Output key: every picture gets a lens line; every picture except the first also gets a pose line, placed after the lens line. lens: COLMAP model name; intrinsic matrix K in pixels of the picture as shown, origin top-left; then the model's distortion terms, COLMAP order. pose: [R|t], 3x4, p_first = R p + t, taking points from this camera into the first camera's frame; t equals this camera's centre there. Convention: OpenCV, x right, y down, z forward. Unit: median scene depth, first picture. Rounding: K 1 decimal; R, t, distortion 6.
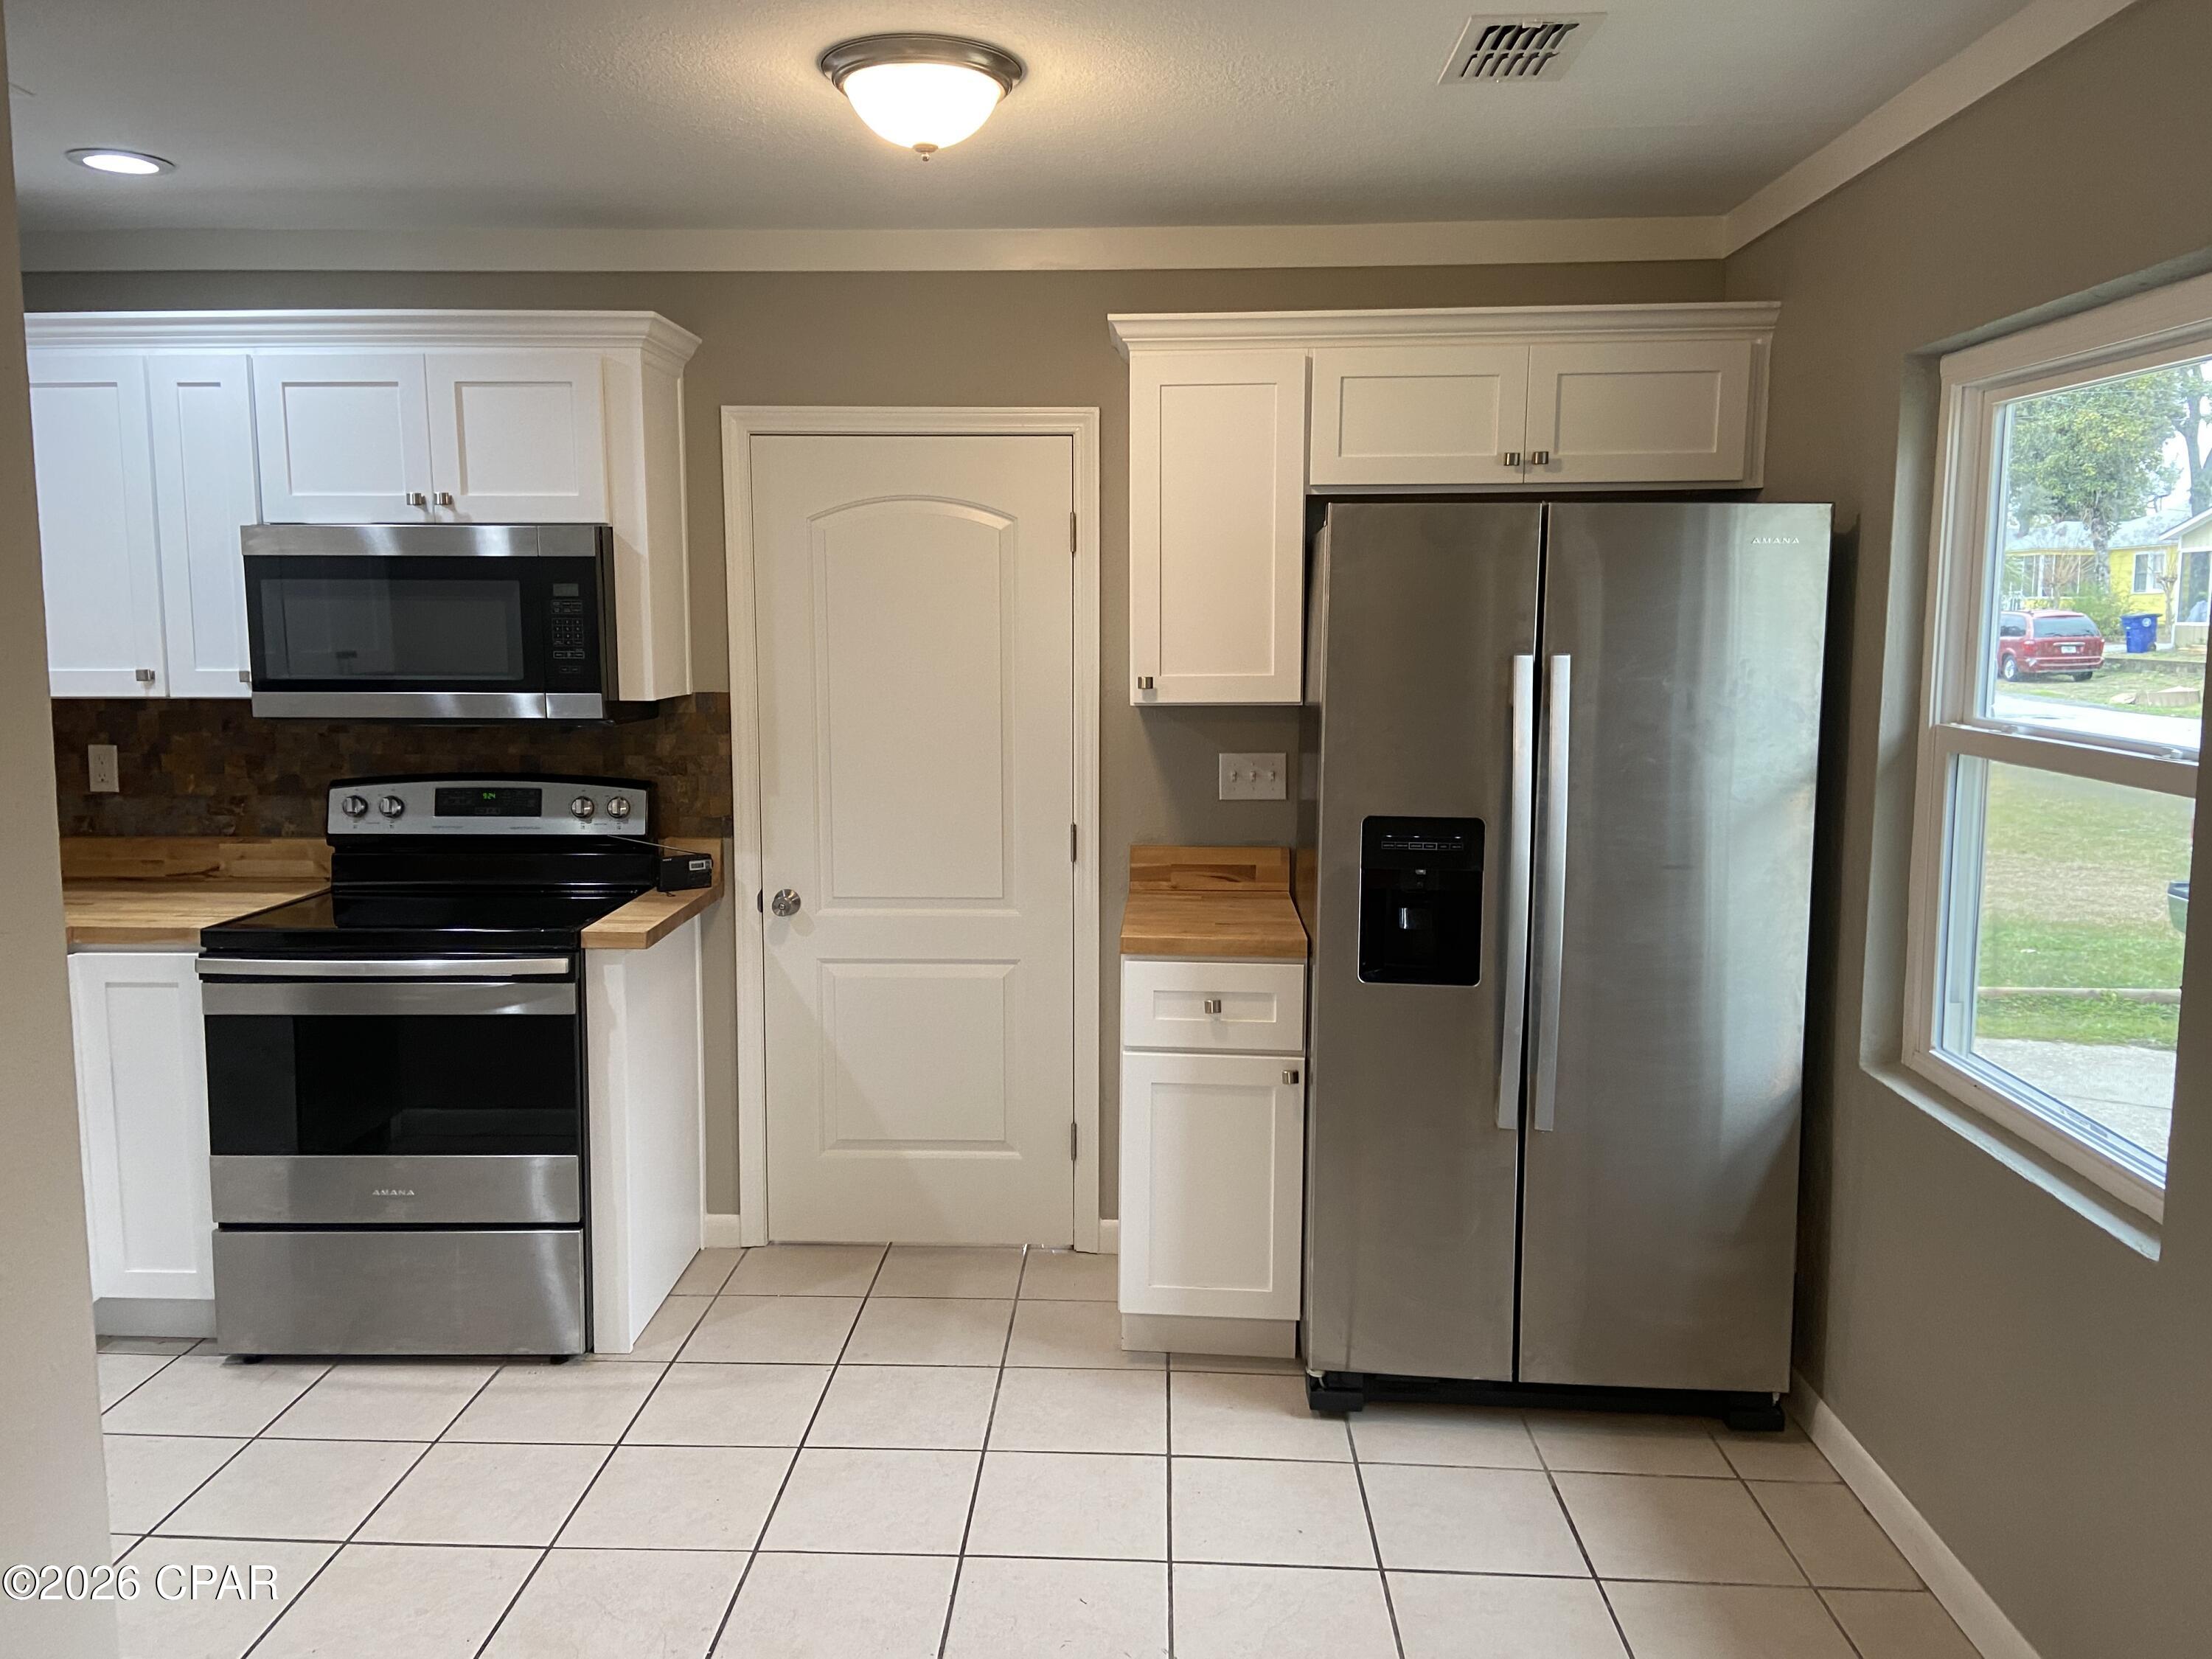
lens RADIAL K [[1657.7, 0, 1105.9], [0, 1657.7, 791.5], [0, 0, 1]] dist [0.129984, -0.149279]
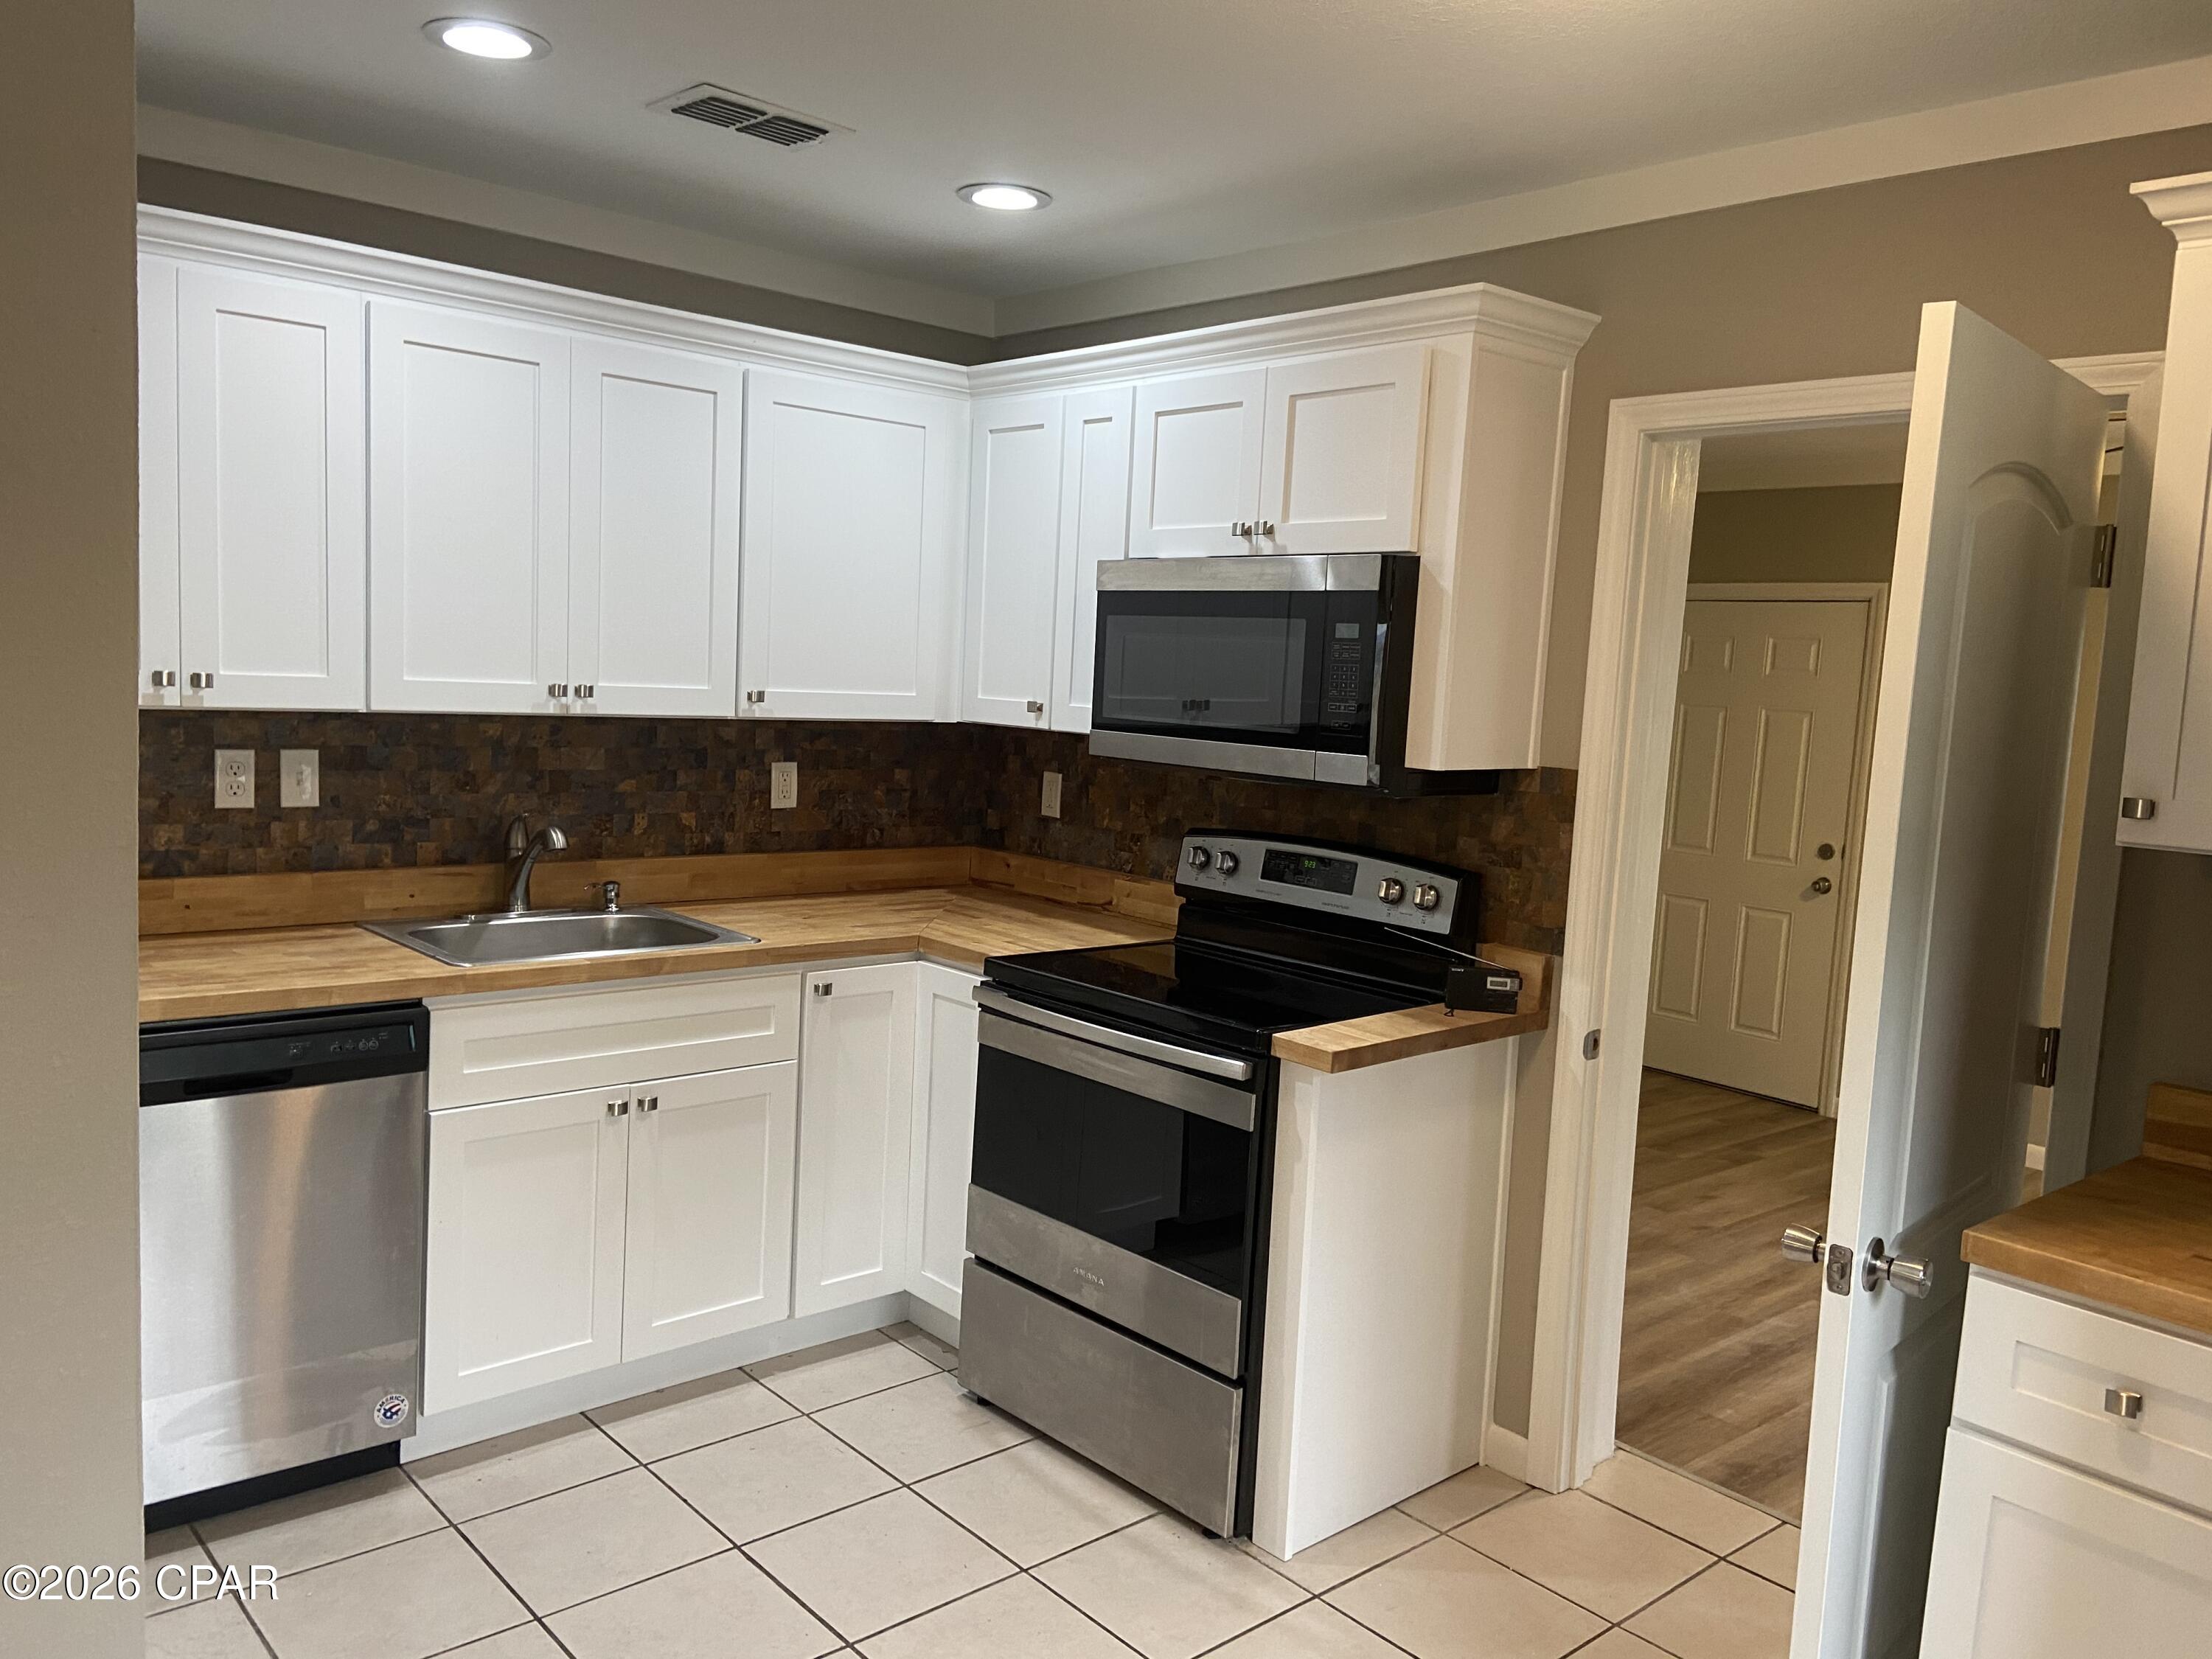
lens RADIAL K [[1654.9, 0, 1117.5], [0, 1654.9, 822.4], [0, 0, 1]] dist [0.123119, -0.157364]
pose [[0.693870, 0.106407, -0.712195, 0.196395], [-0.125531, 0.991752, 0.025873, -0.031103], [0.709074, 0.071450, 0.701504, 0.333557]]
